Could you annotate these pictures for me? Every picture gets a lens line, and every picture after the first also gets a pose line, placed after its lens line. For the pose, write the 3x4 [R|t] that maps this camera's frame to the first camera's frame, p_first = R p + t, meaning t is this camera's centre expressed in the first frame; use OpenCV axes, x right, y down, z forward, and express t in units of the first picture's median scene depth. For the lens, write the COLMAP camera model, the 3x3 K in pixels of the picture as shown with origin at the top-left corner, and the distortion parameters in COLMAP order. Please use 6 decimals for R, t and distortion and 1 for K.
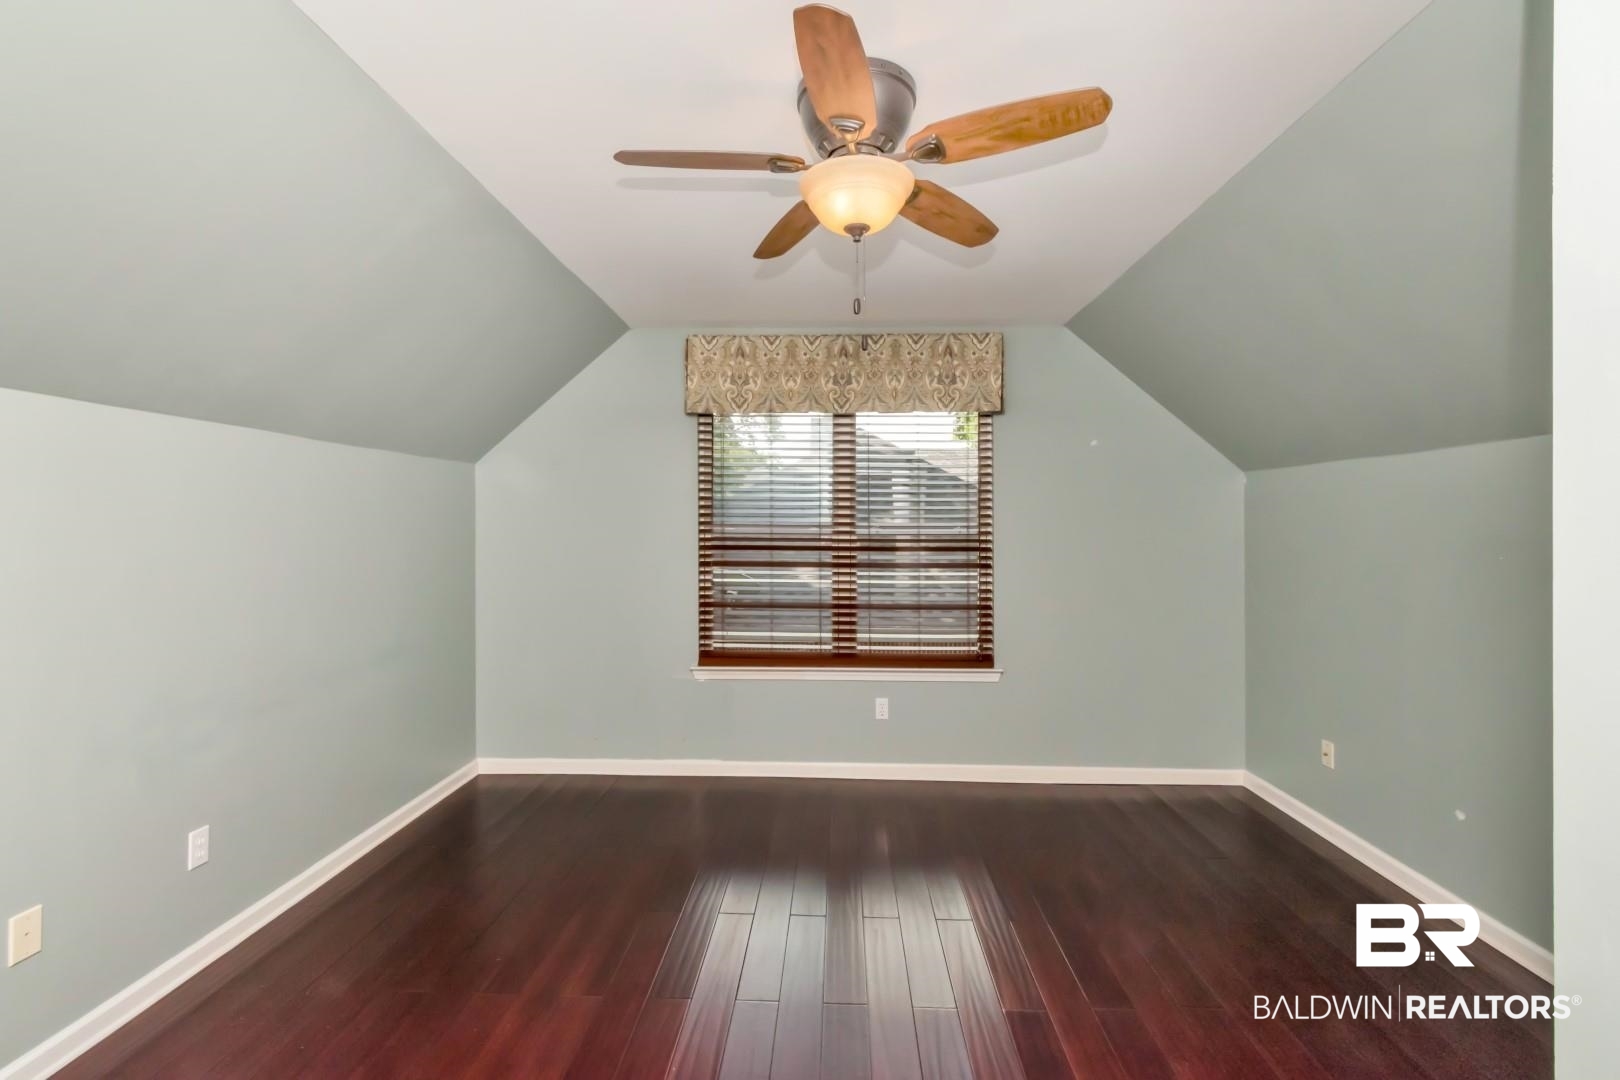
lens RADIAL K [[765.4, 0, 810.0], [0, 765.4, 540.0], [0, 0, 1]] dist [-0.001614, -0.000073]
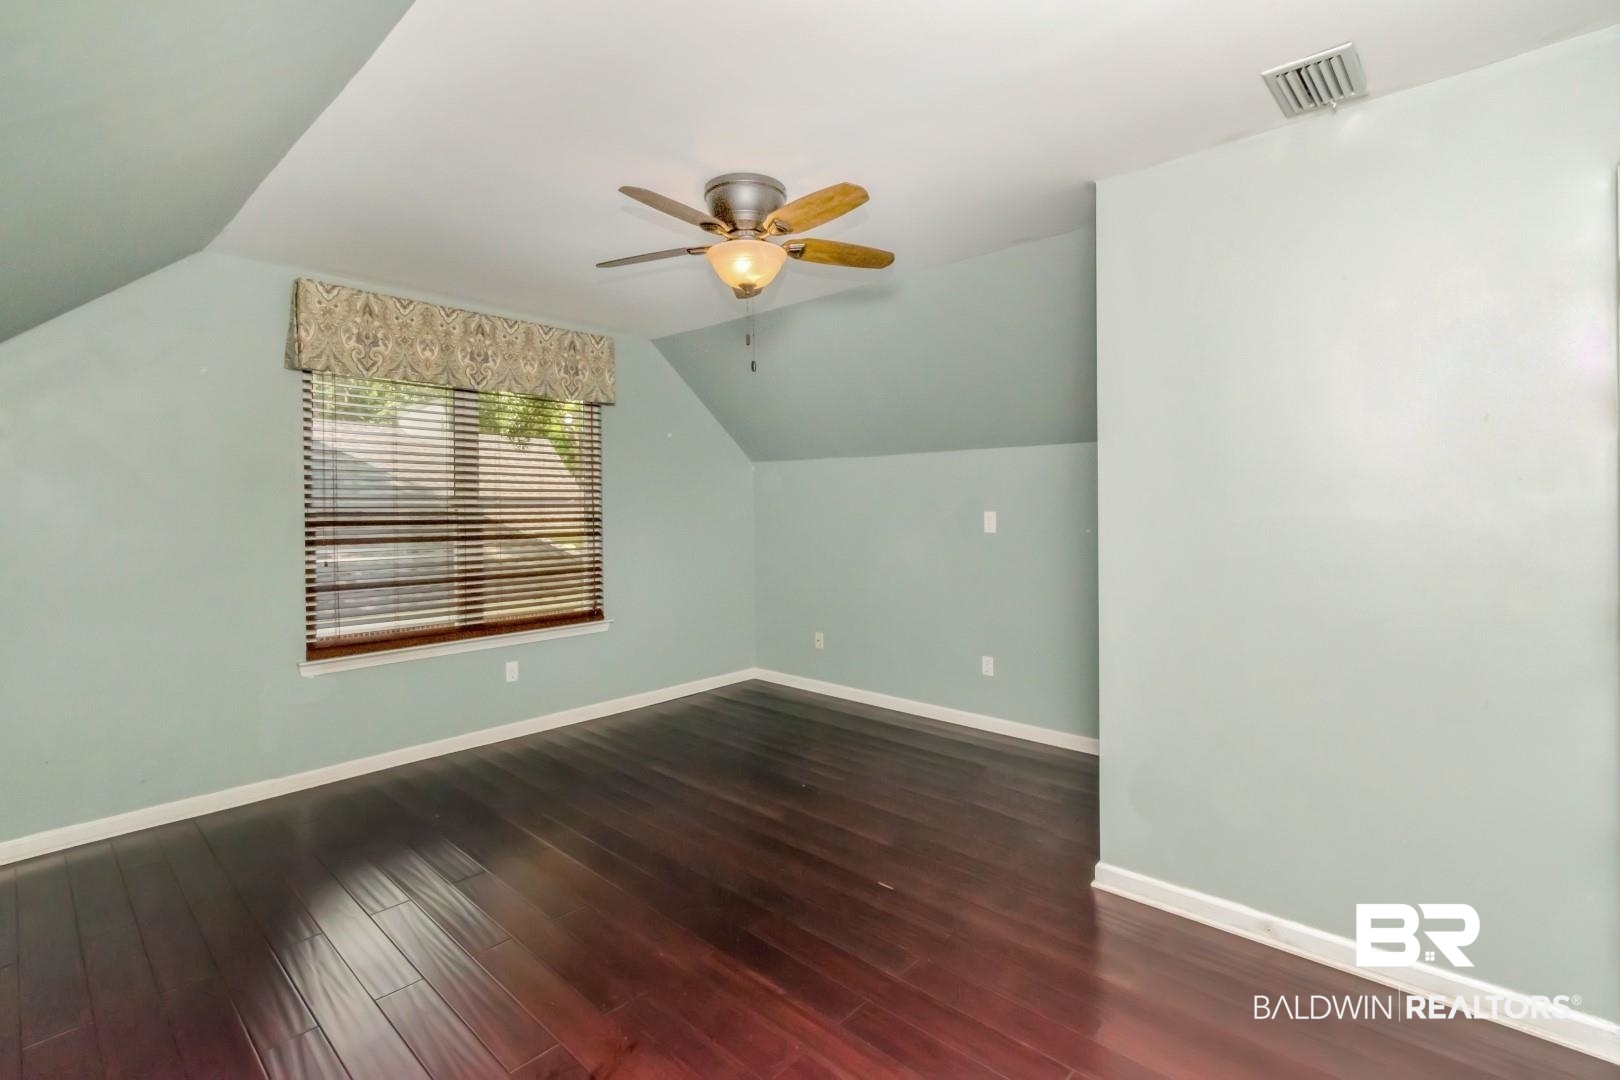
lens RADIAL K [[734.4, 0, 809.9], [0, 734.4, 509.3], [0, 0, 1]] dist [0.015220, -0.000806]
pose [[0.643702, -0.008632, 0.765227, -0.429225], [0.010220, 0.999944, 0.002683, -0.003467], [-0.765208, 0.006094, 0.643754, 0.026124]]
